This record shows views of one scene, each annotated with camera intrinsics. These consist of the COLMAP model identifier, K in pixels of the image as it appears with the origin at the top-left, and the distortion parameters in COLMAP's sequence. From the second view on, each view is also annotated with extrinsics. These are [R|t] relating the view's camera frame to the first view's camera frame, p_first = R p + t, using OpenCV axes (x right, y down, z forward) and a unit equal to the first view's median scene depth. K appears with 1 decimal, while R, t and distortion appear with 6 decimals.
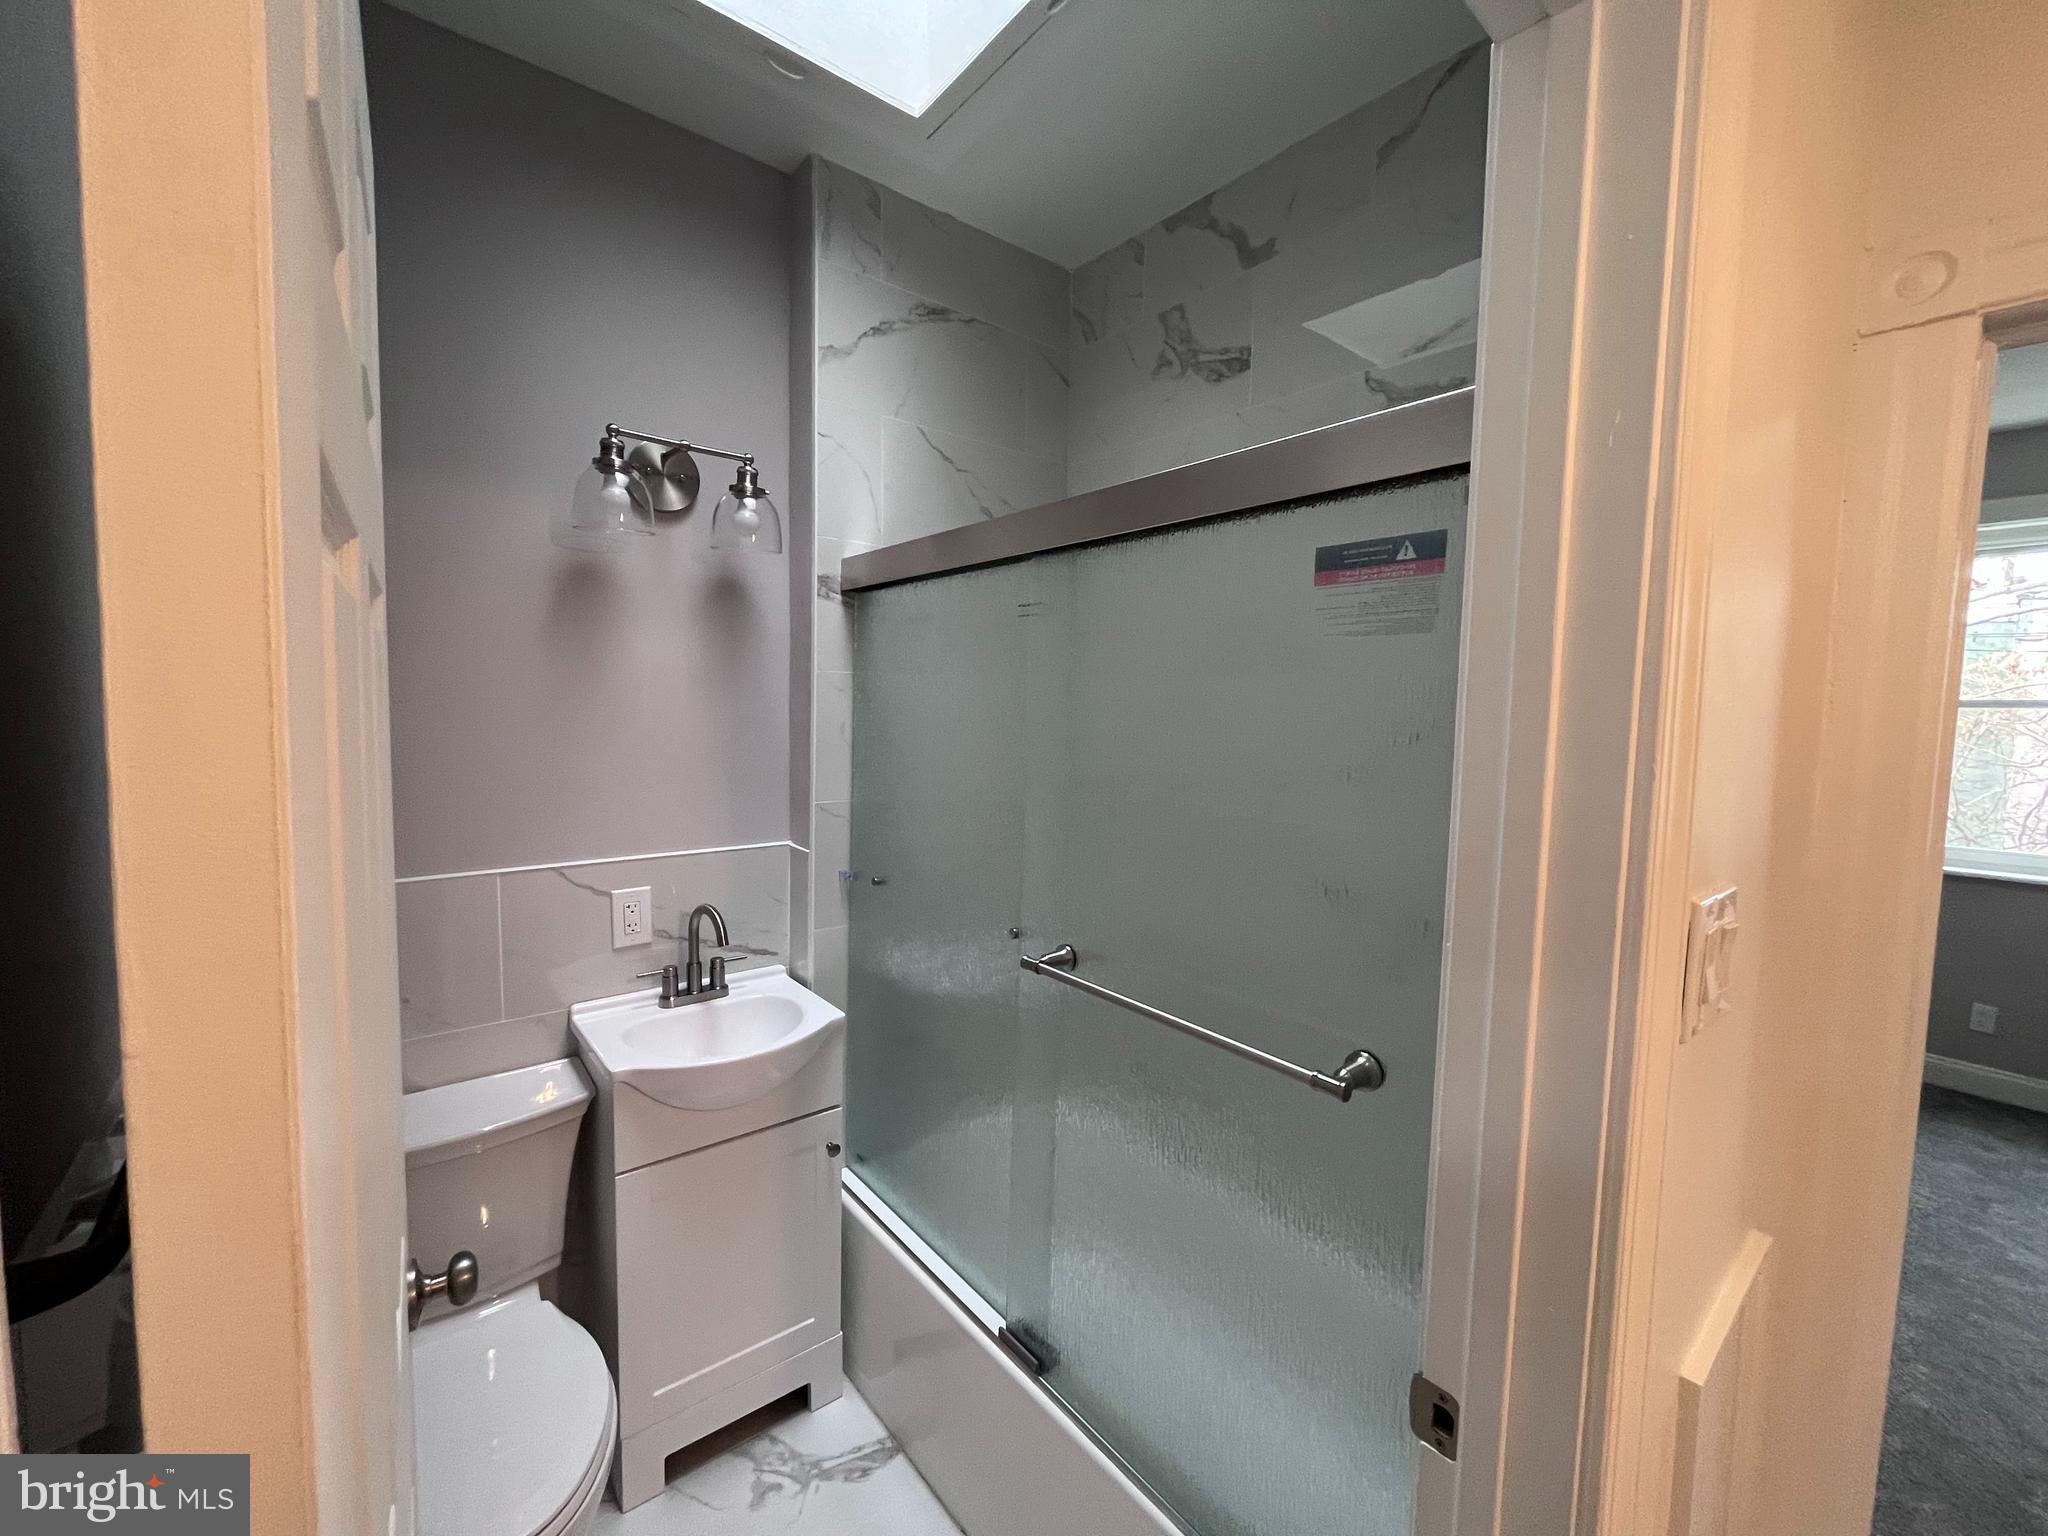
lens RADIAL K [[832.9, 0, 1028.0], [0, 832.9, 765.9], [0, 0, 1]] dist [-0.003819, 0.000200]
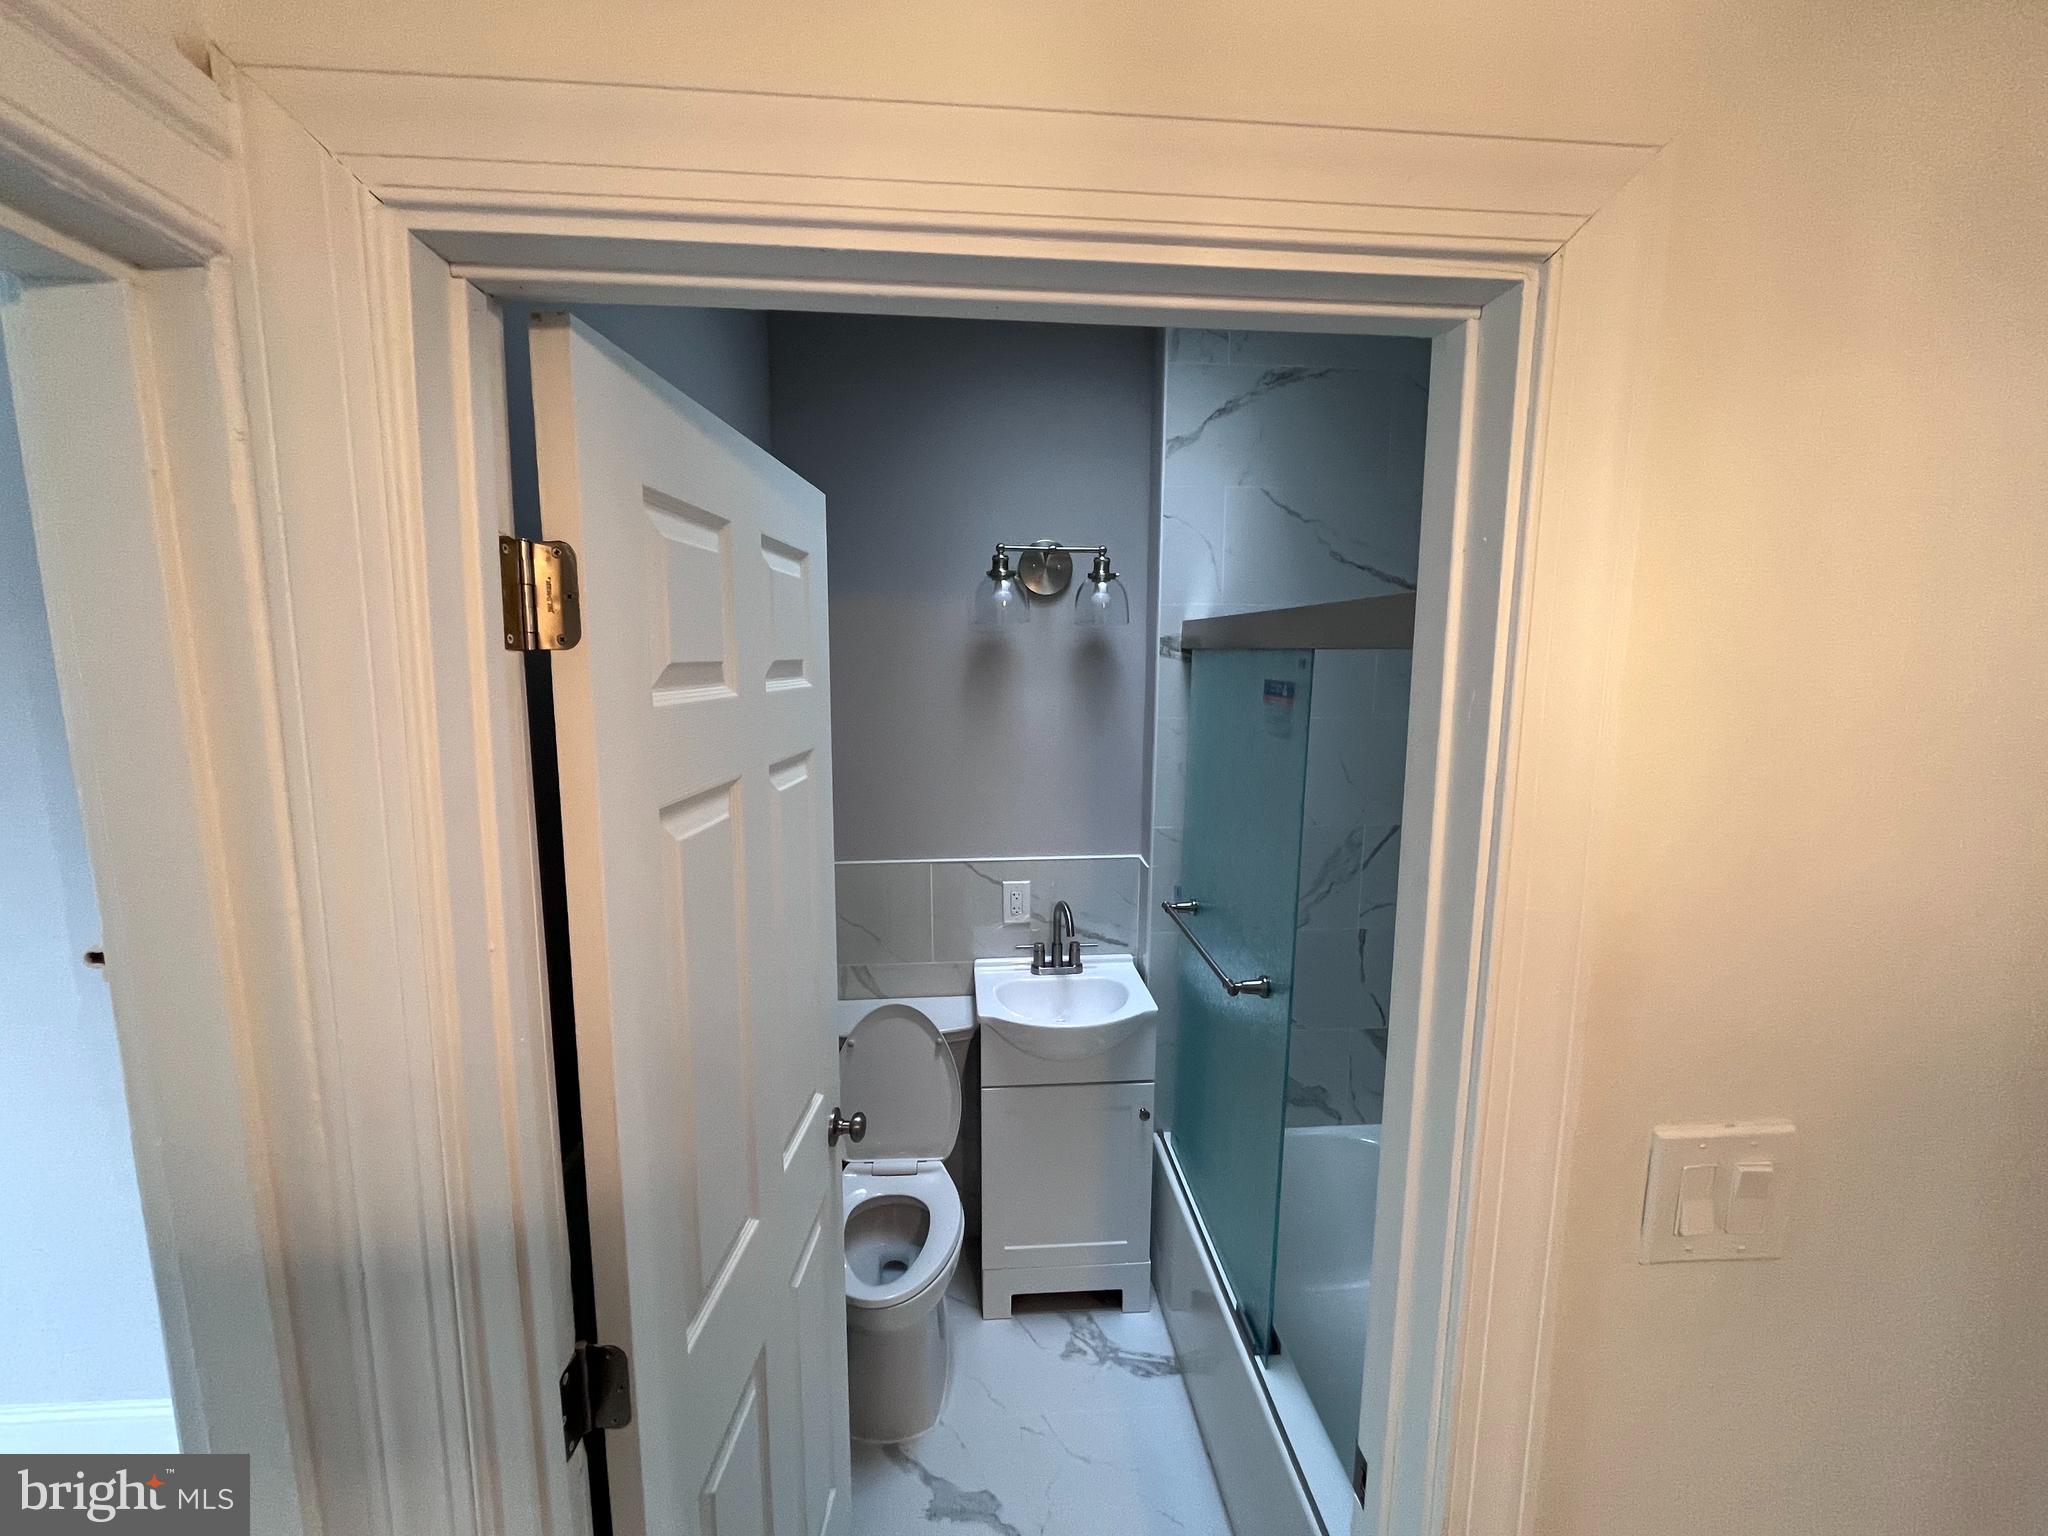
lens RADIAL K [[832.9, 0, 1031.8], [0, 832.9, 763.2], [0, 0, 1]] dist [-0.003819, 0.000200]
pose [[0.826752, 0.058644, -0.559502, 0.282468], [-0.028283, 0.997627, 0.062772, -0.127300], [0.561855, -0.036073, 0.826449, -0.088158]]
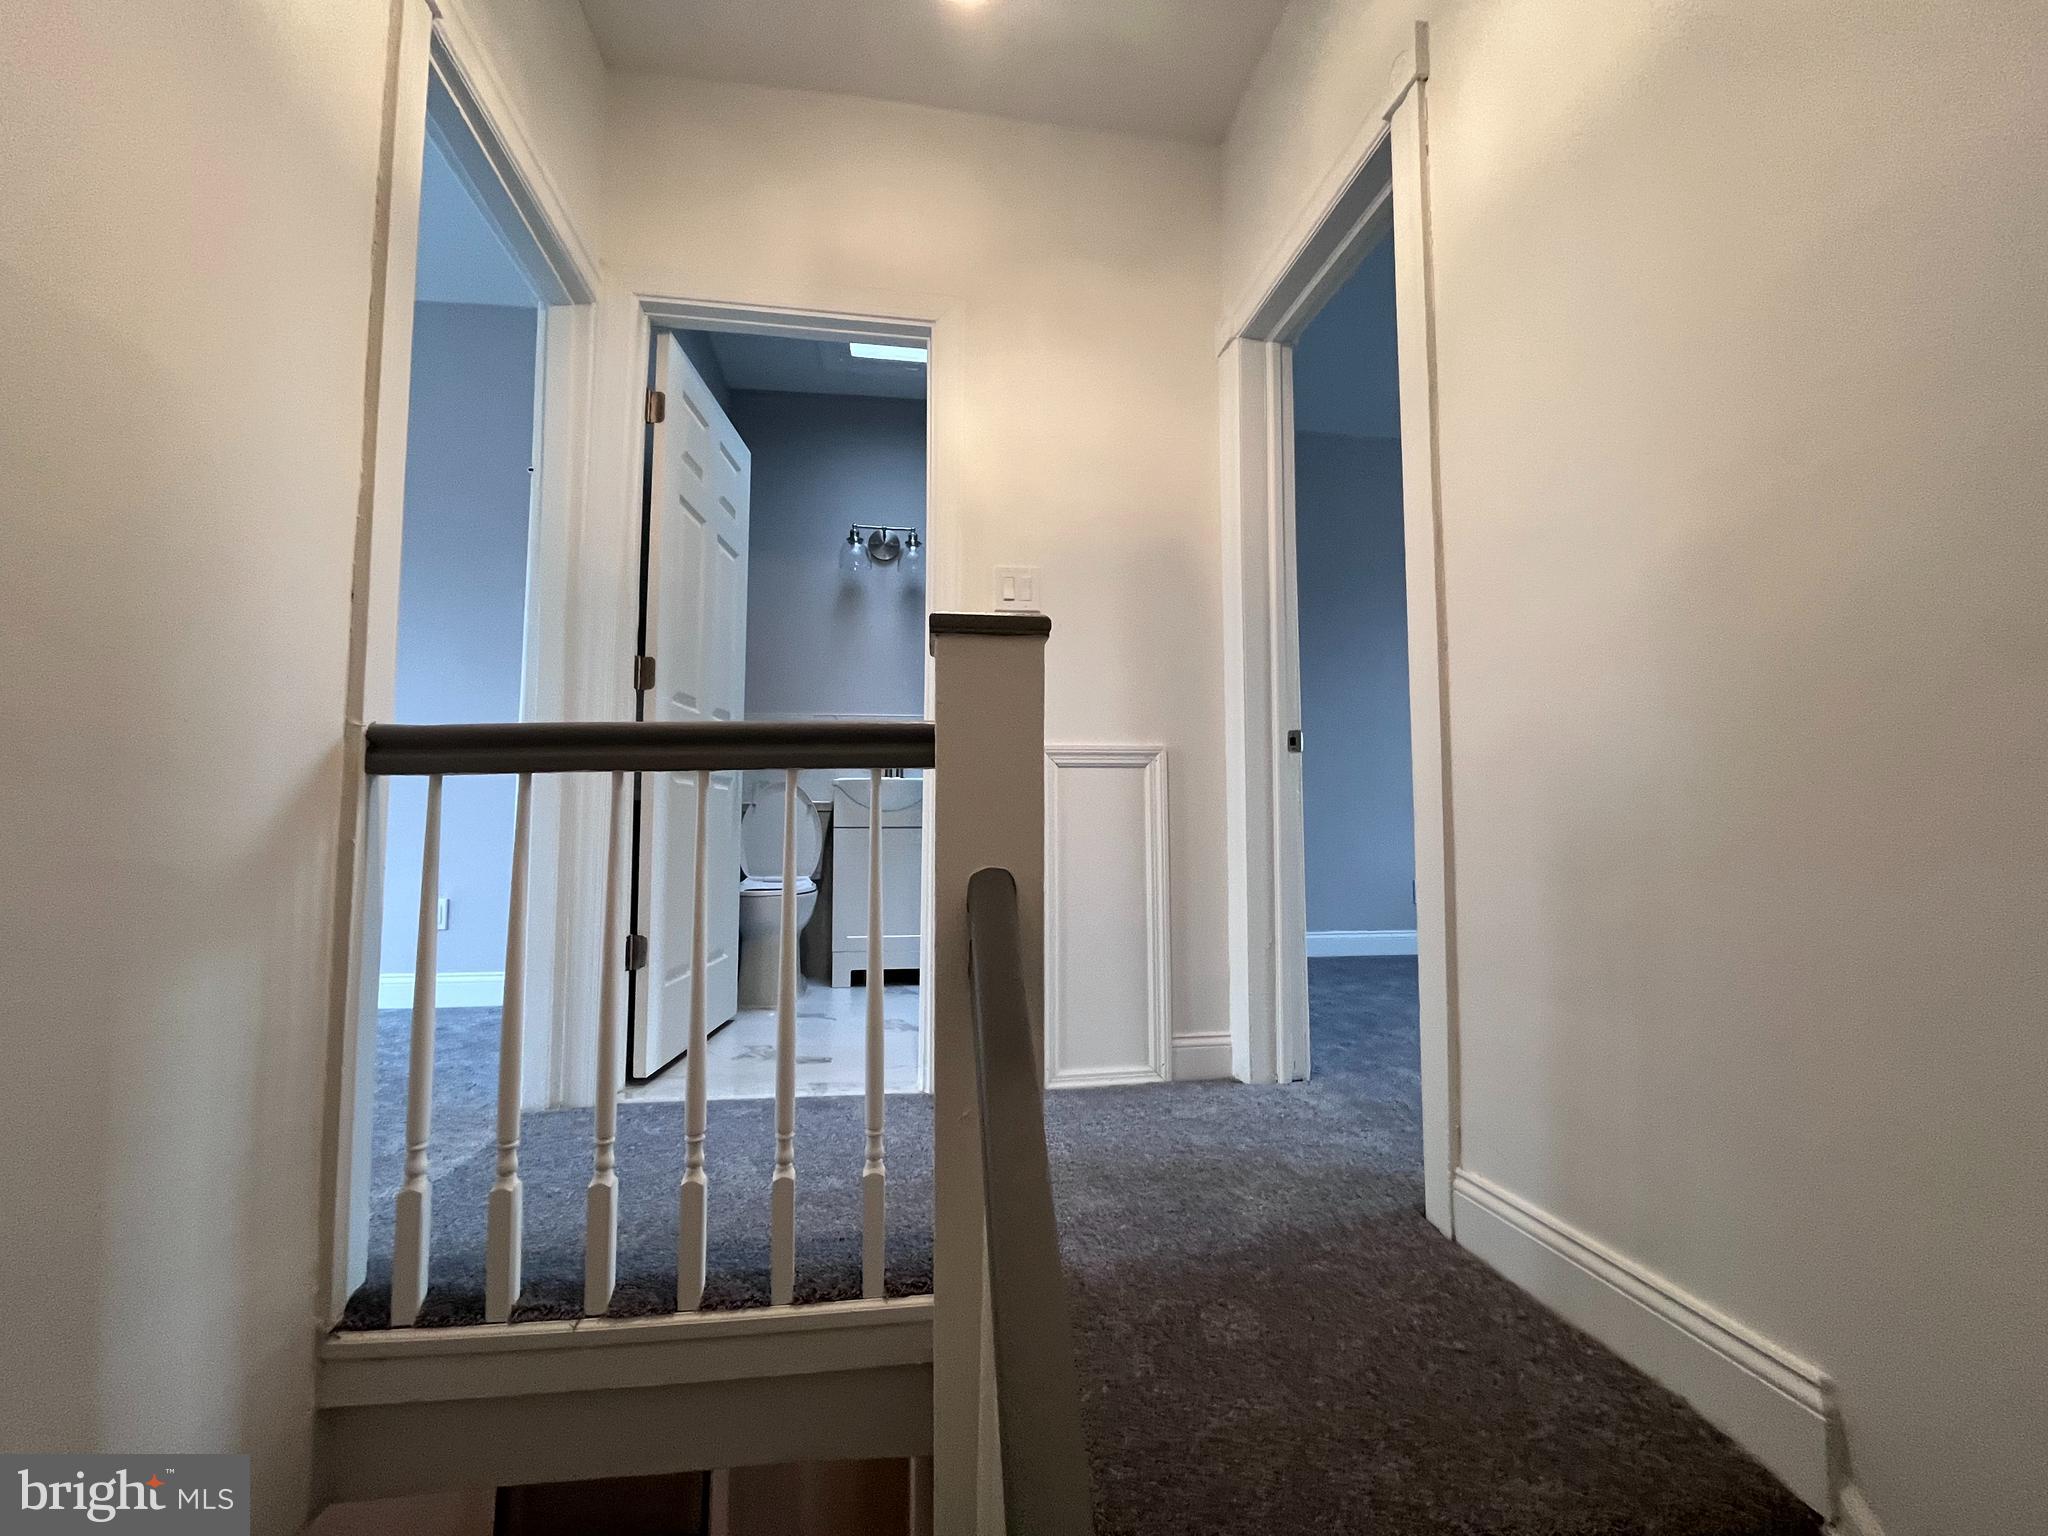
lens RADIAL K [[832.9, 0, 1033.6], [0, 832.9, 771.6], [0, 0, 1]] dist [-0.003819, 0.000200]
pose [[0.859444, -0.056420, -0.508106, 1.010665], [-0.018158, 0.989896, -0.140631, 0.563108], [0.510907, 0.130091, 0.849736, -0.619522]]
